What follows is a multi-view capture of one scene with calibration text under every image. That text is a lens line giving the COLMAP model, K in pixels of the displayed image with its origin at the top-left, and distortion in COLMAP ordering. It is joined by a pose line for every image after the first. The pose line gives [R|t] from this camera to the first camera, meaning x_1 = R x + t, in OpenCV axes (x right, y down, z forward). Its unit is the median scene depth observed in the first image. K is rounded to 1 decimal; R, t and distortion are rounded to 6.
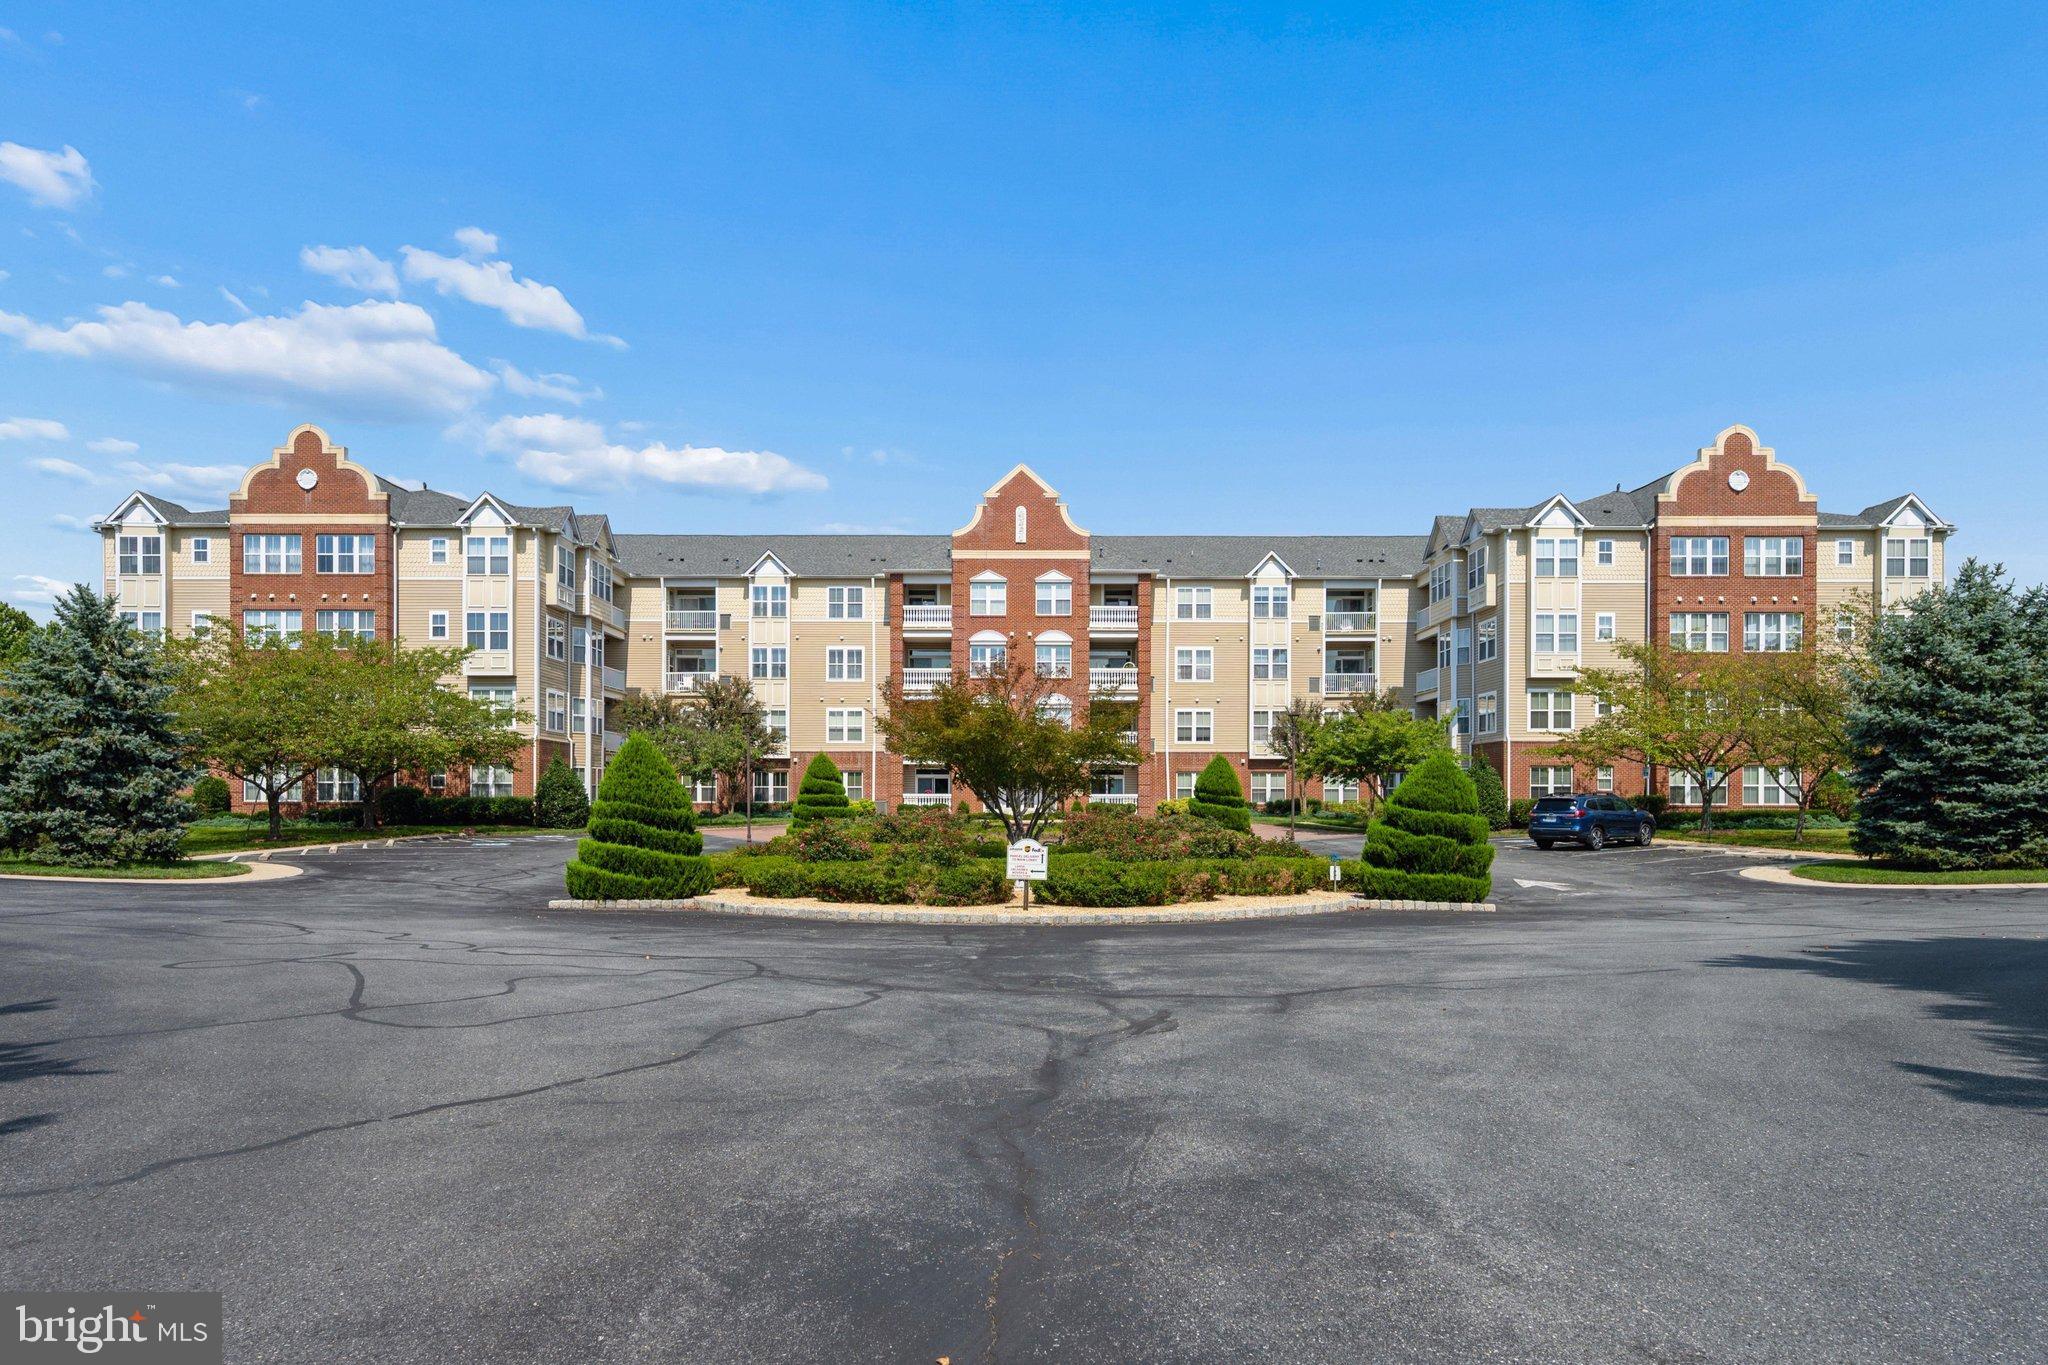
lens RADIAL K [[1034.8, 0, 1033.6], [0, 1034.8, 707.4], [0, 0, 1]] dist [-0.001125, -0.000659]
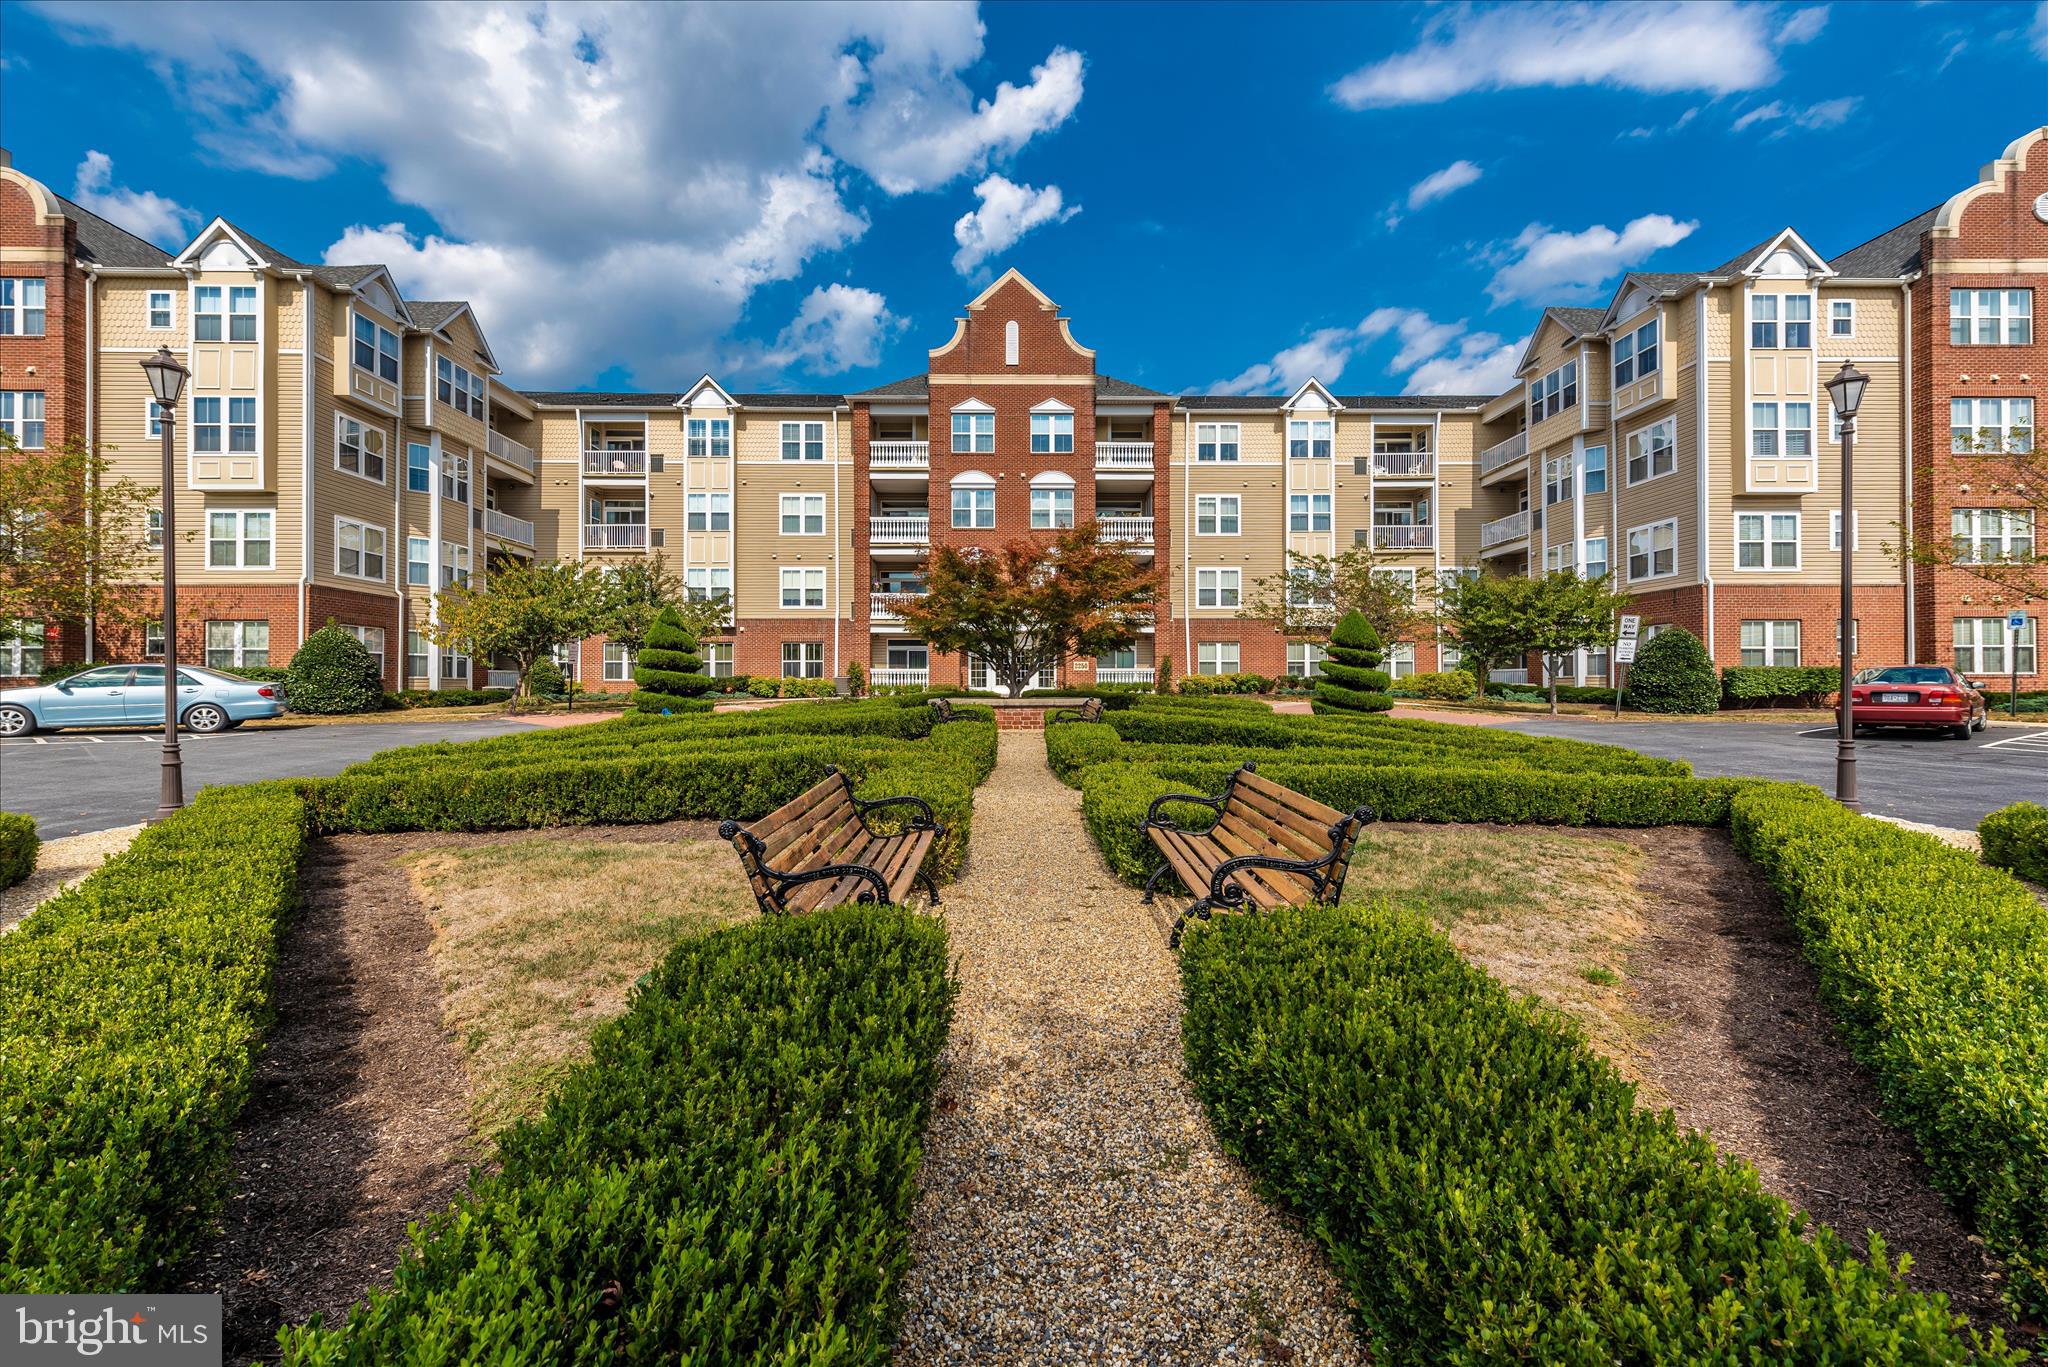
lens RADIAL K [[727.9, 0, 1018.9], [0, 727.9, 641.1], [0, 0, 1]] dist [0.016903, -0.004723]
pose [[0.999992, -0.004075, 0.000482, -0.009762], [0.004060, 0.999641, 0.026486, 0.055349], [-0.000590, -0.026484, 0.999649, 0.495593]]
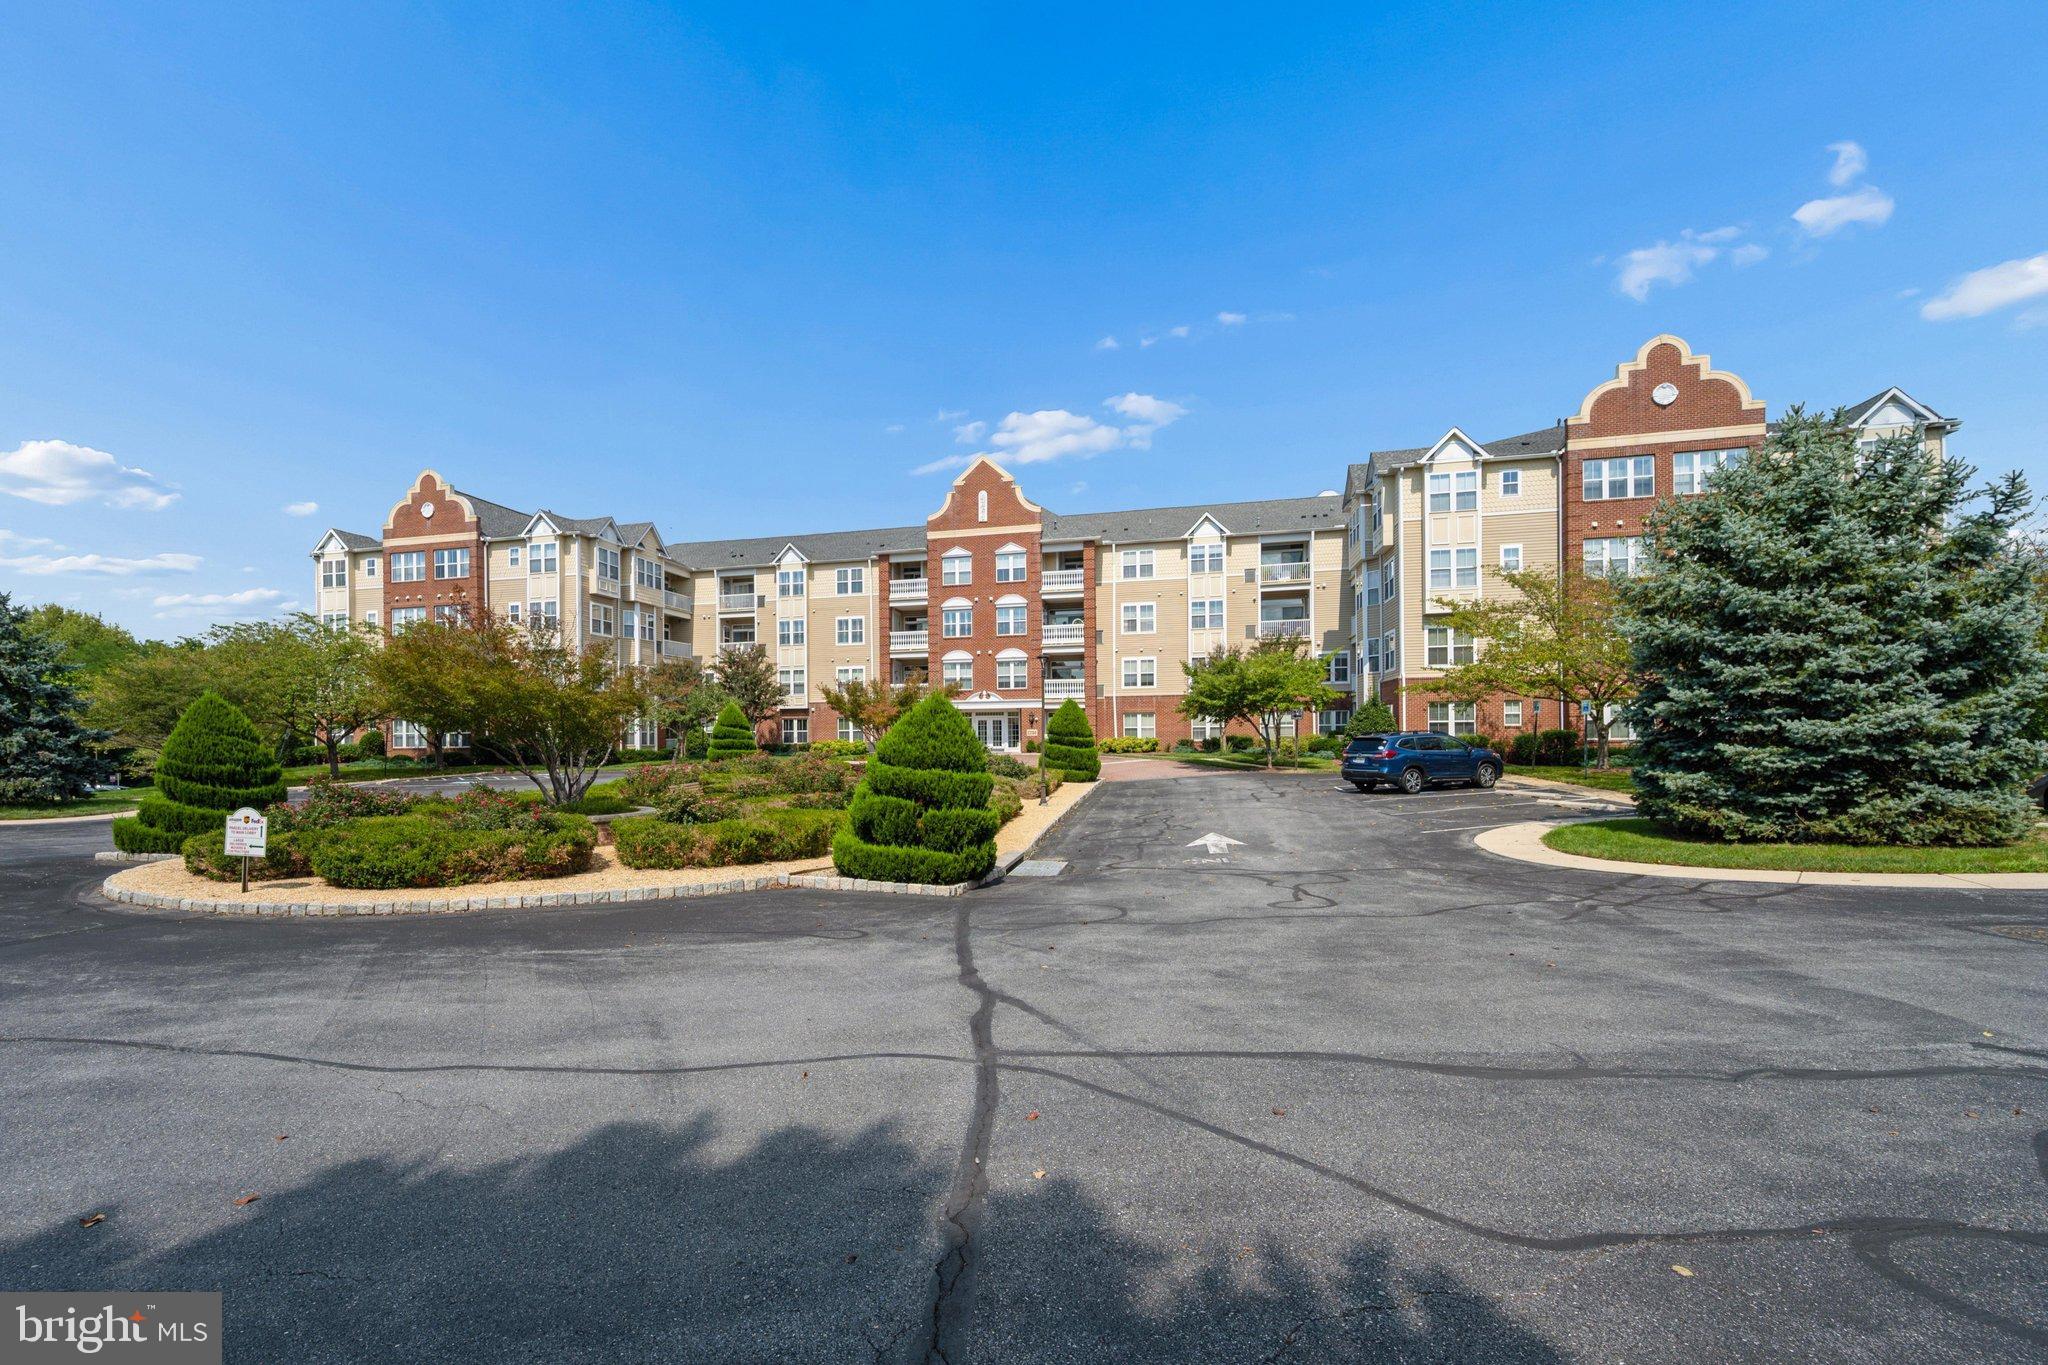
lens RADIAL K [[770.0, 0, 1004.8], [0, 770.0, 673.5], [0, 0, 1]] dist [-0.002850, -0.000169]
pose [[0.972817, -0.029259, -0.229721, 0.251027], [0.031481, 0.999486, 0.006014, 0.011234], [0.229427, -0.013082, 0.973238, 0.180251]]
